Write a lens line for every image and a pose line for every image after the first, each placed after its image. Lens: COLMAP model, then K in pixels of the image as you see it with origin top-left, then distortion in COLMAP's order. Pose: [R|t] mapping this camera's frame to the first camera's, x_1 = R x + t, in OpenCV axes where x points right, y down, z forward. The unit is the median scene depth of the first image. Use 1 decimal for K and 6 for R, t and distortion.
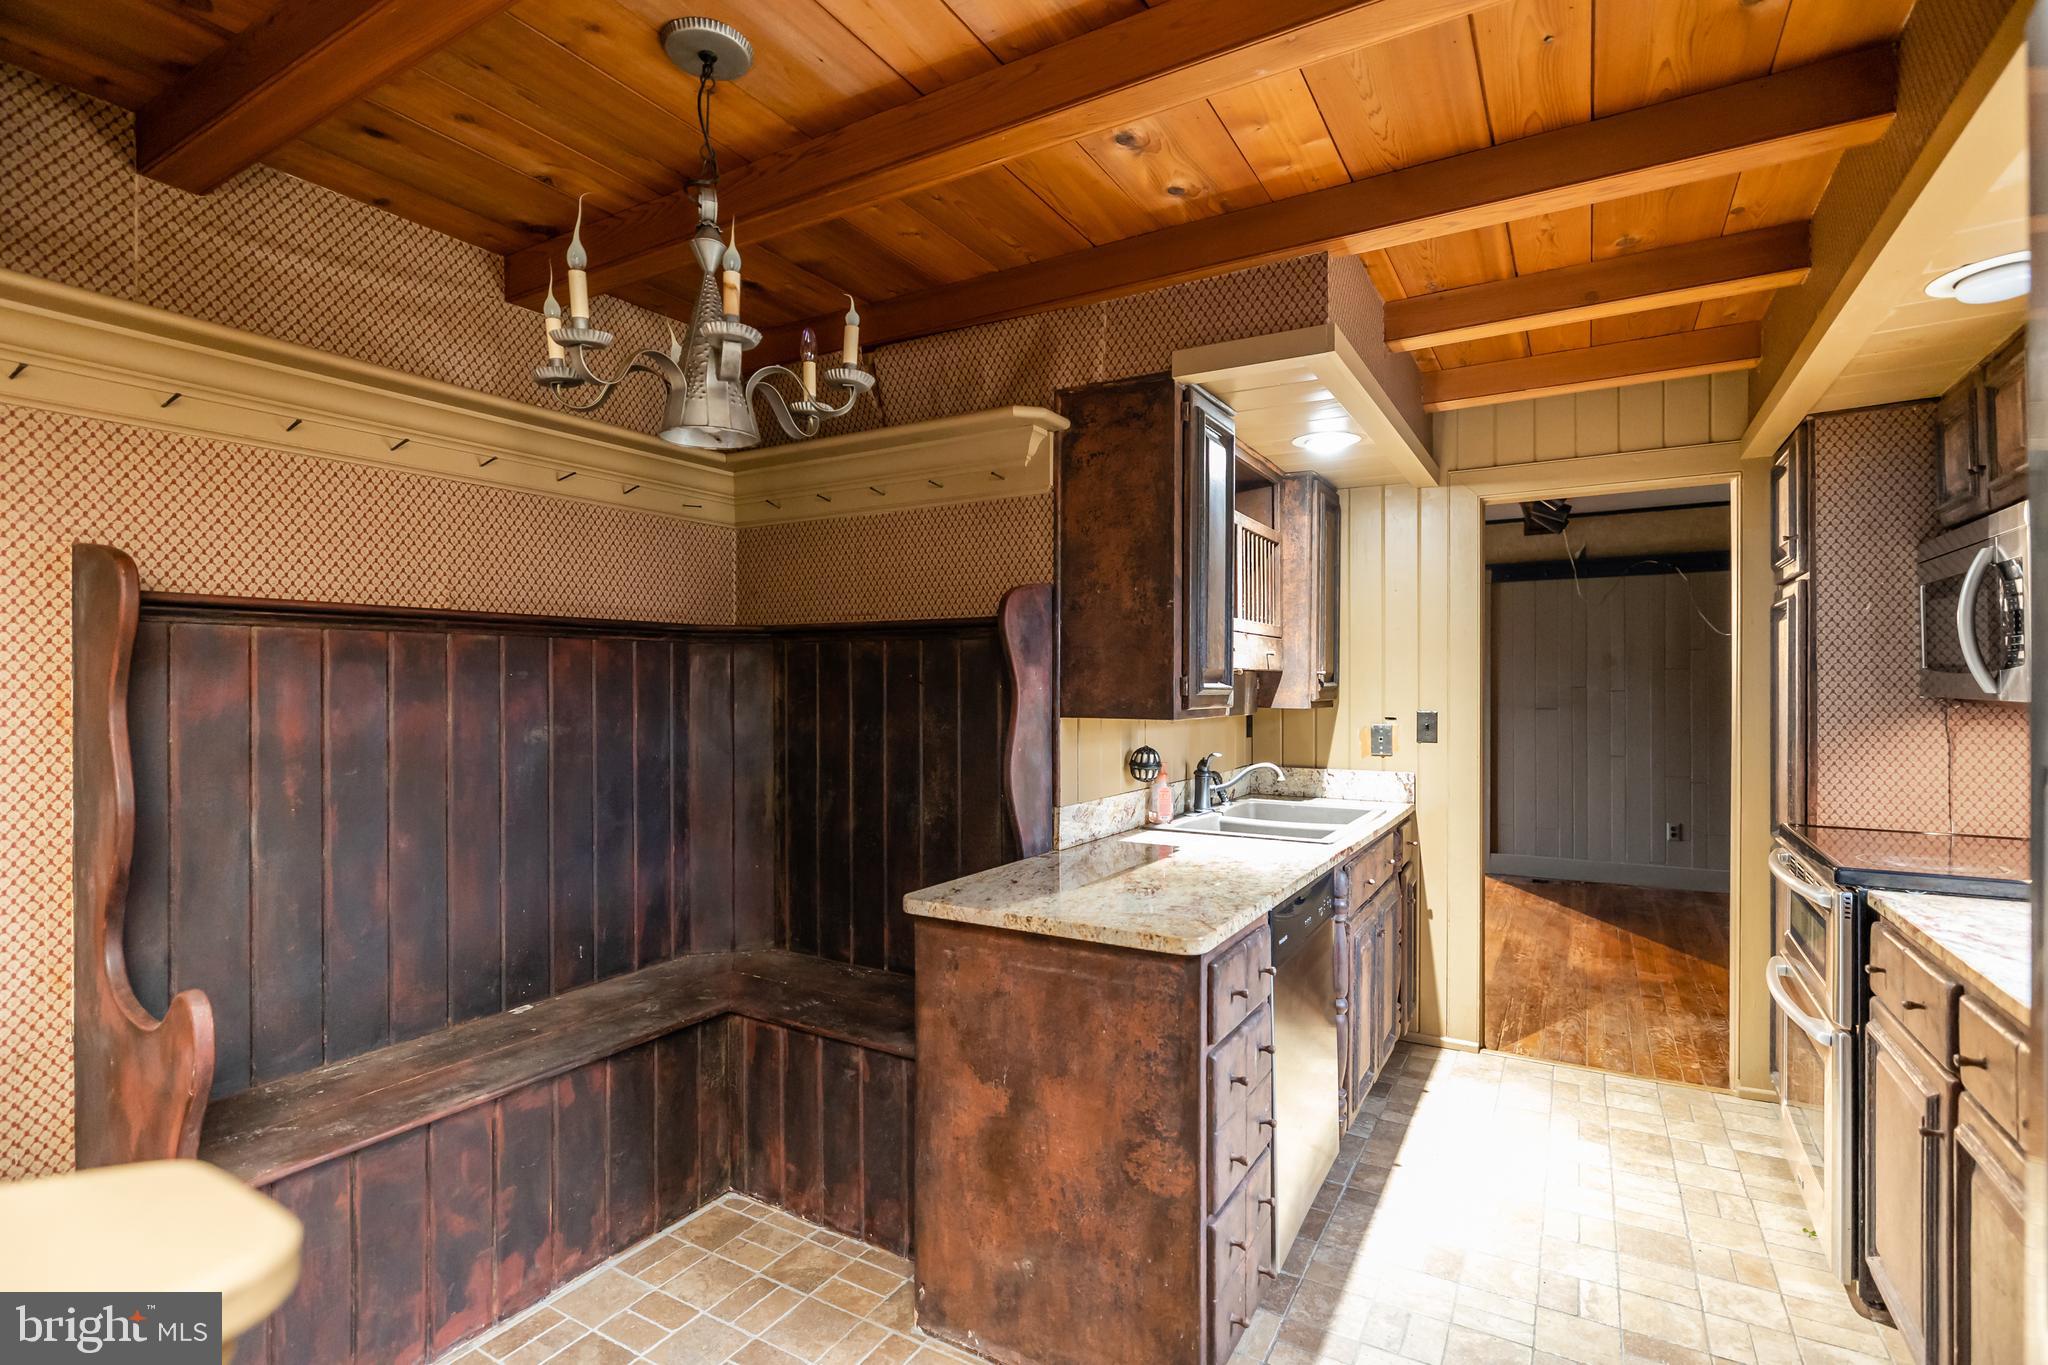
lens RADIAL K [[959.6, 0, 1032.9], [0, 959.6, 683.1], [0, 0, 1]] dist [-0.001888, -0.000681]
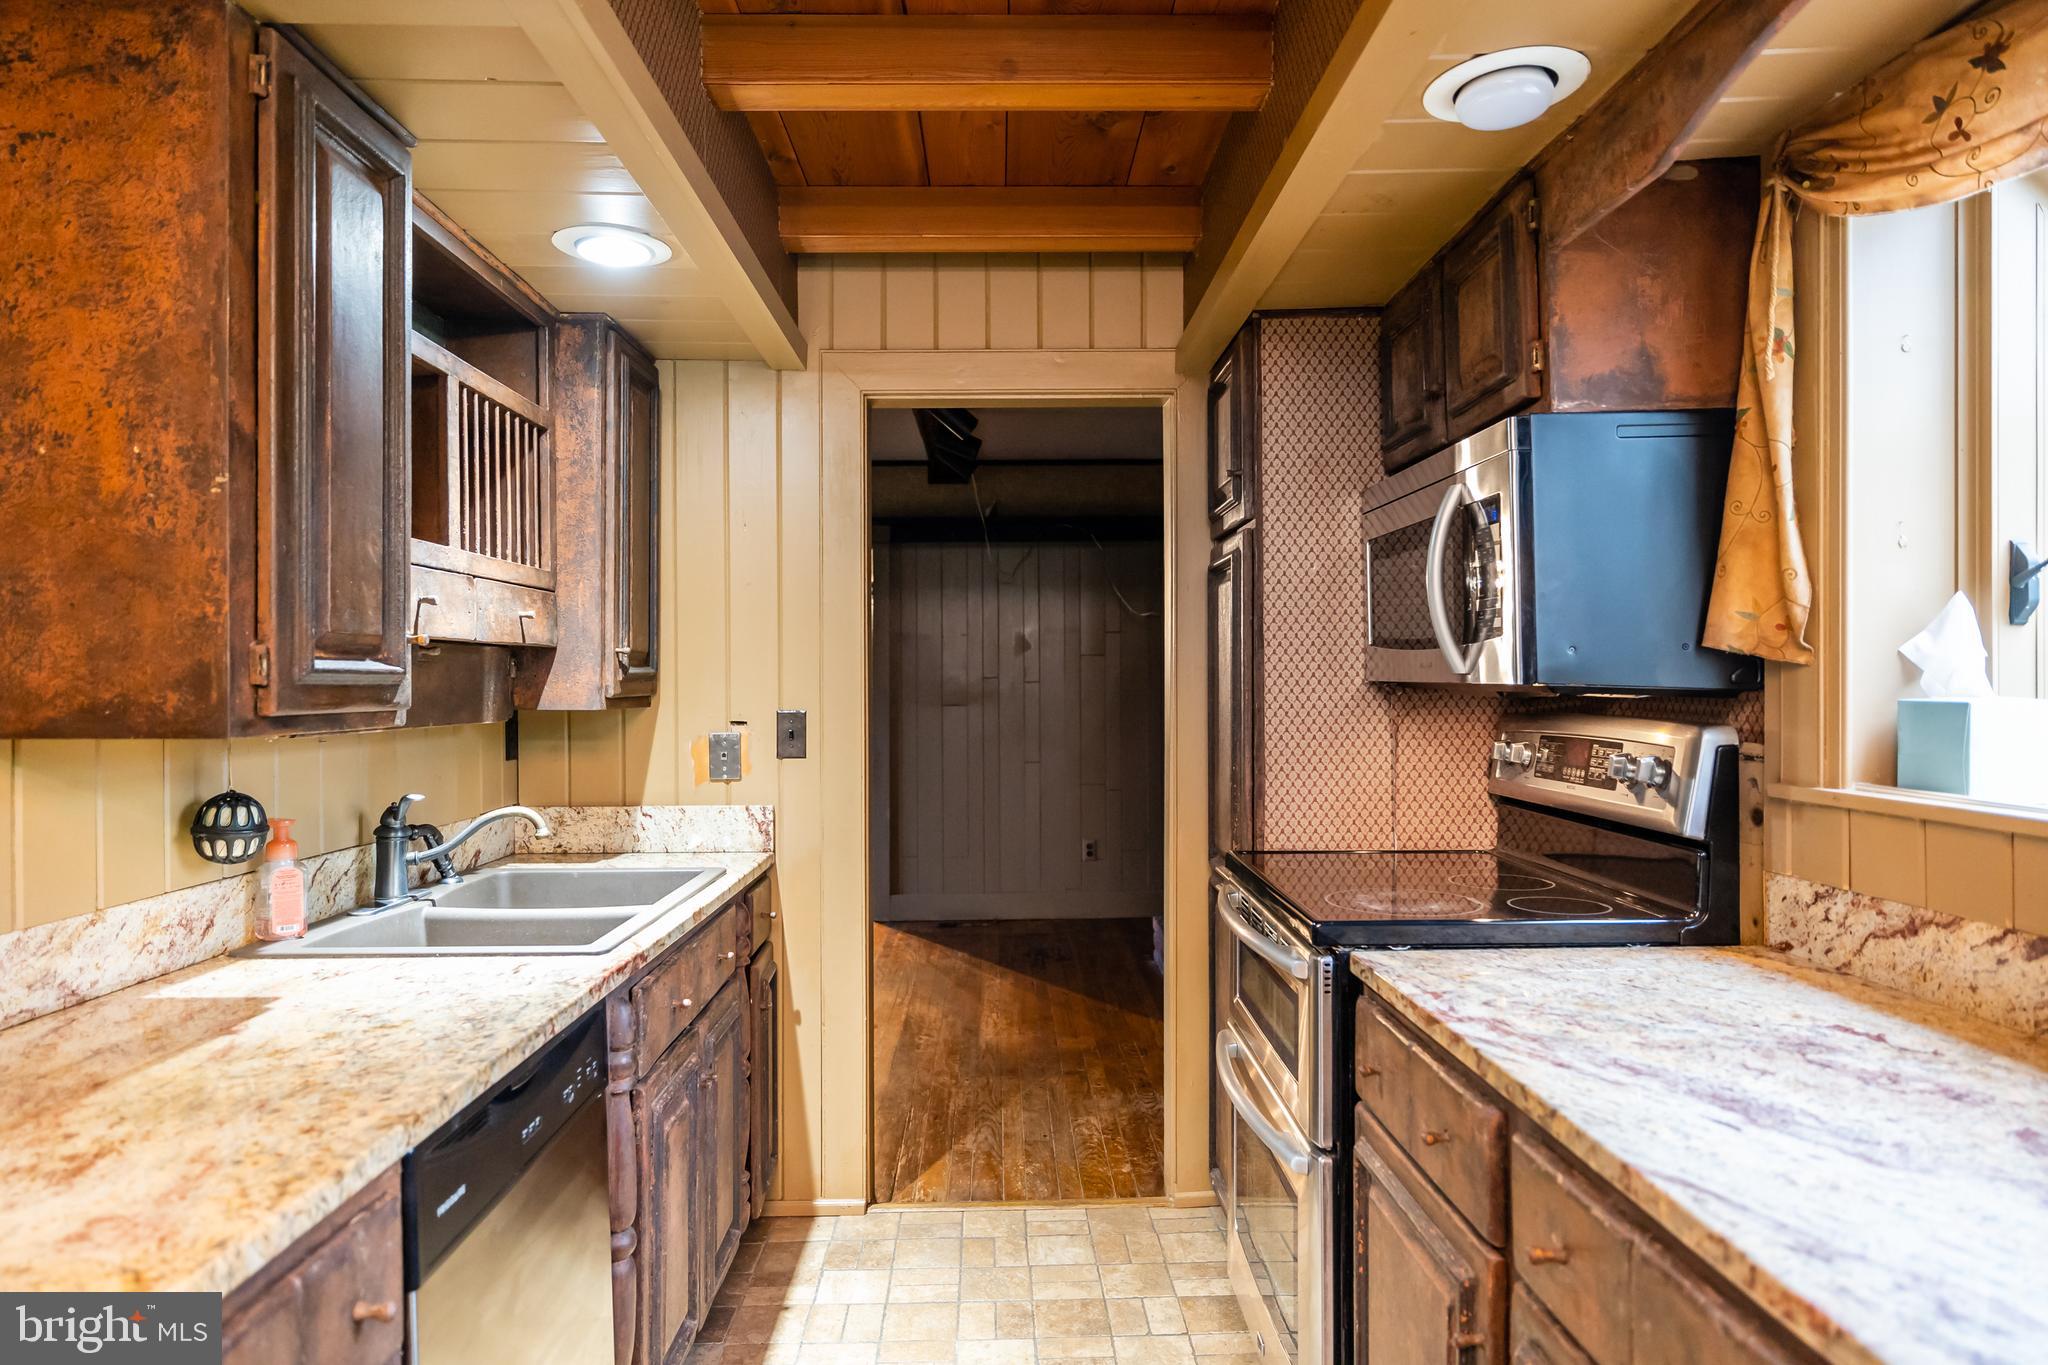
lens RADIAL K [[1214.1, 0, 1037.9], [0, 1214.1, 683.0], [0, 0, 1]] dist [-0.001135, 0.000911]
pose [[0.848080, -0.005122, 0.529844, 0.149900], [0.003839, 0.999986, 0.003523, 0.010361], [-0.529854, -0.000954, 0.848088, 0.269472]]
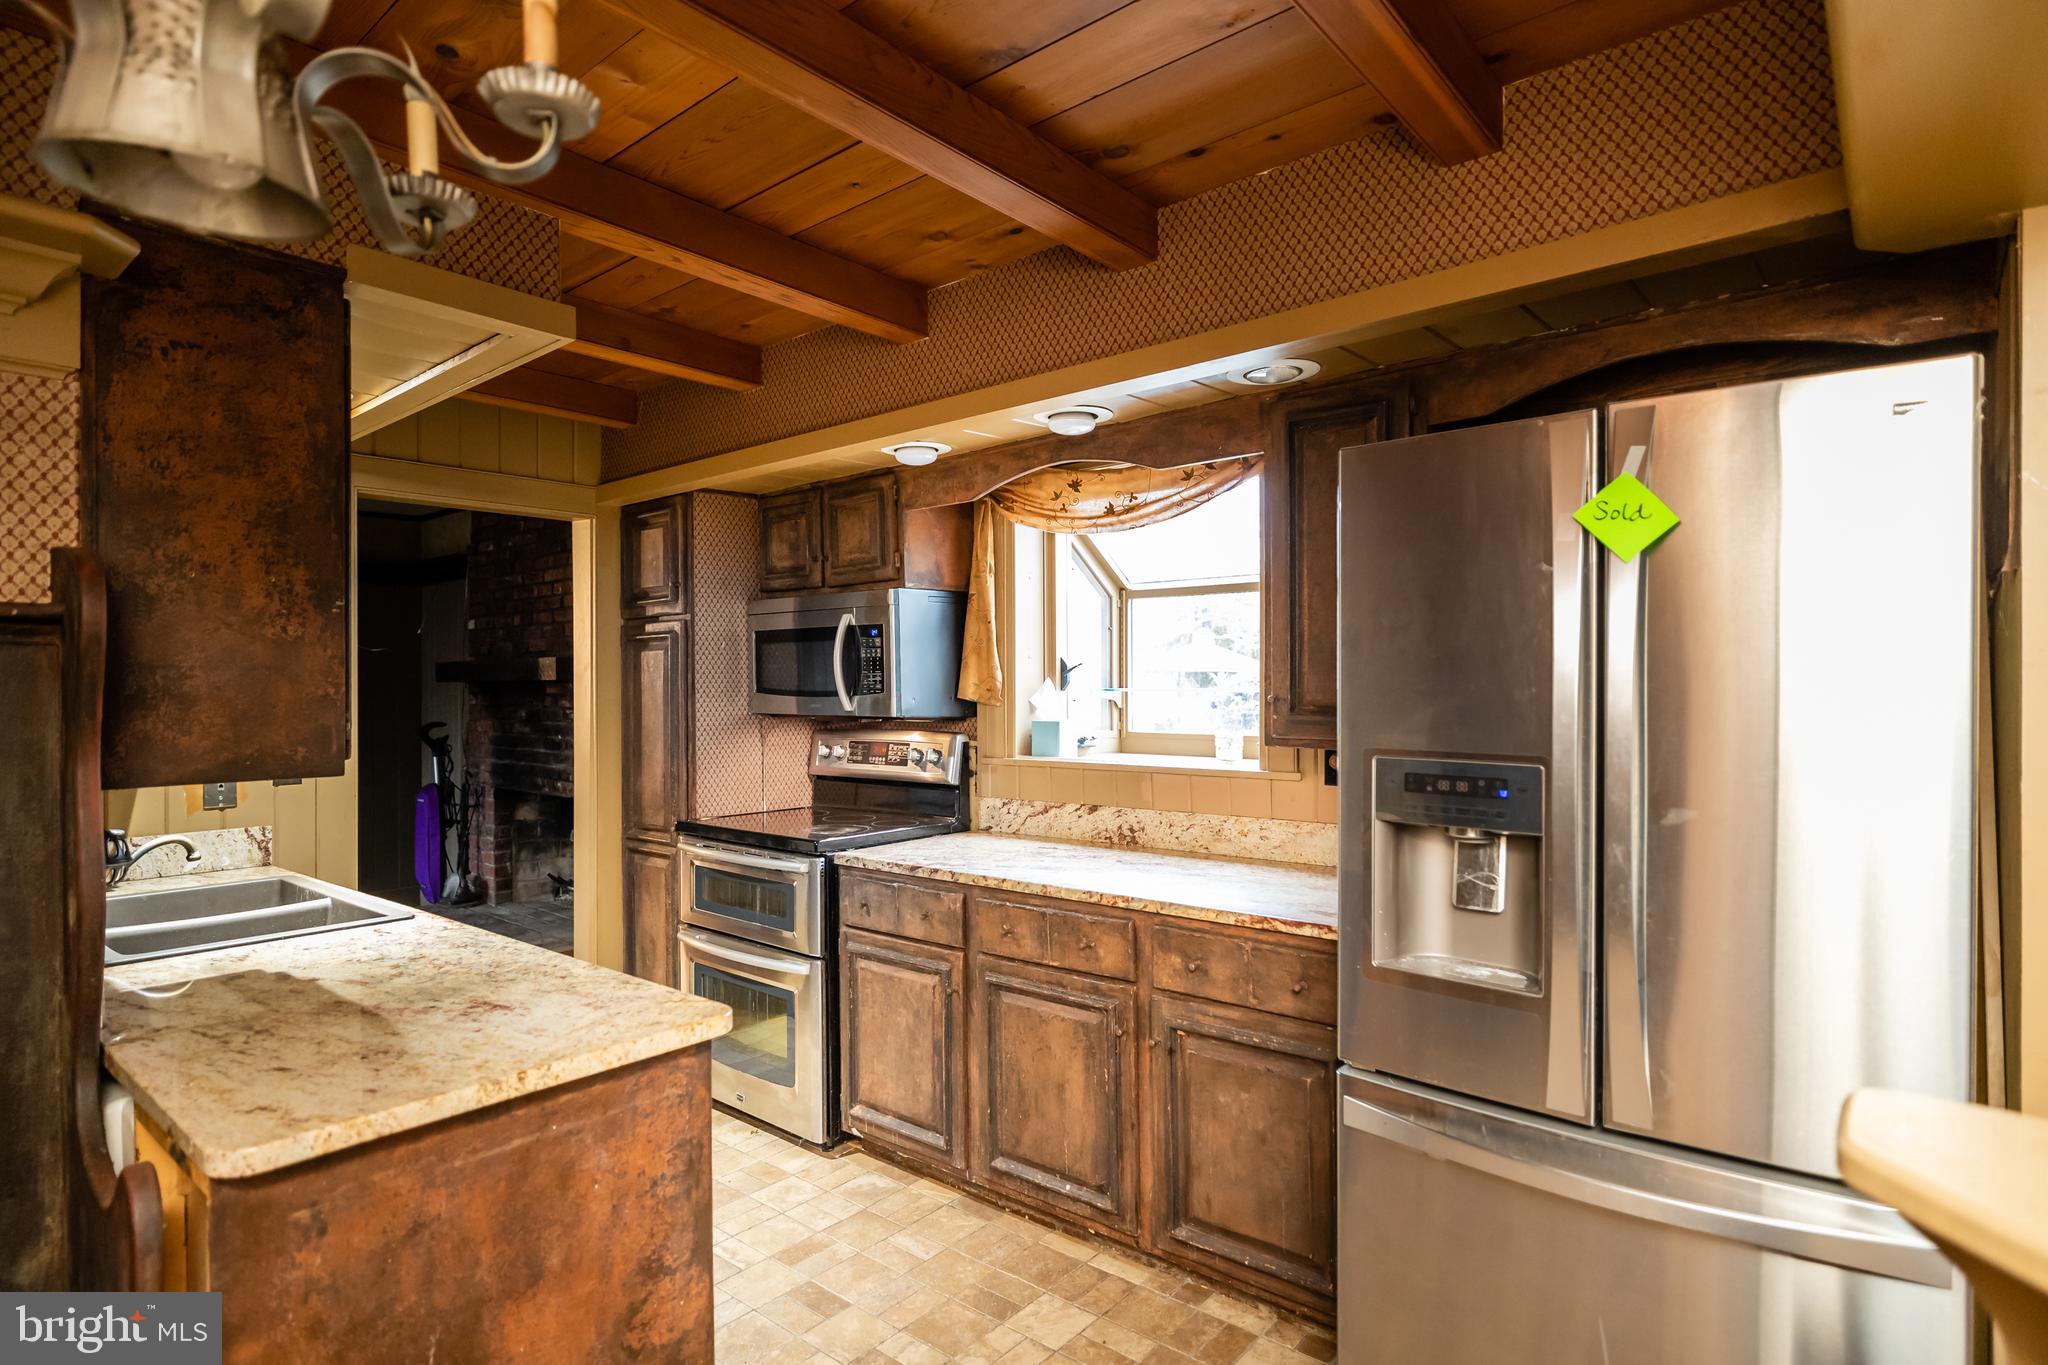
lens RADIAL K [[1083.6, 0, 1009.2], [0, 1083.6, 681.0], [0, 0, 1]] dist [-0.003378, 0.000716]
pose [[0.169606, 0.002795, 0.985508, -0.479743], [0.006834, 0.999969, -0.004012, -0.020628], [-0.985488, 0.007415, 0.169581, 0.354690]]
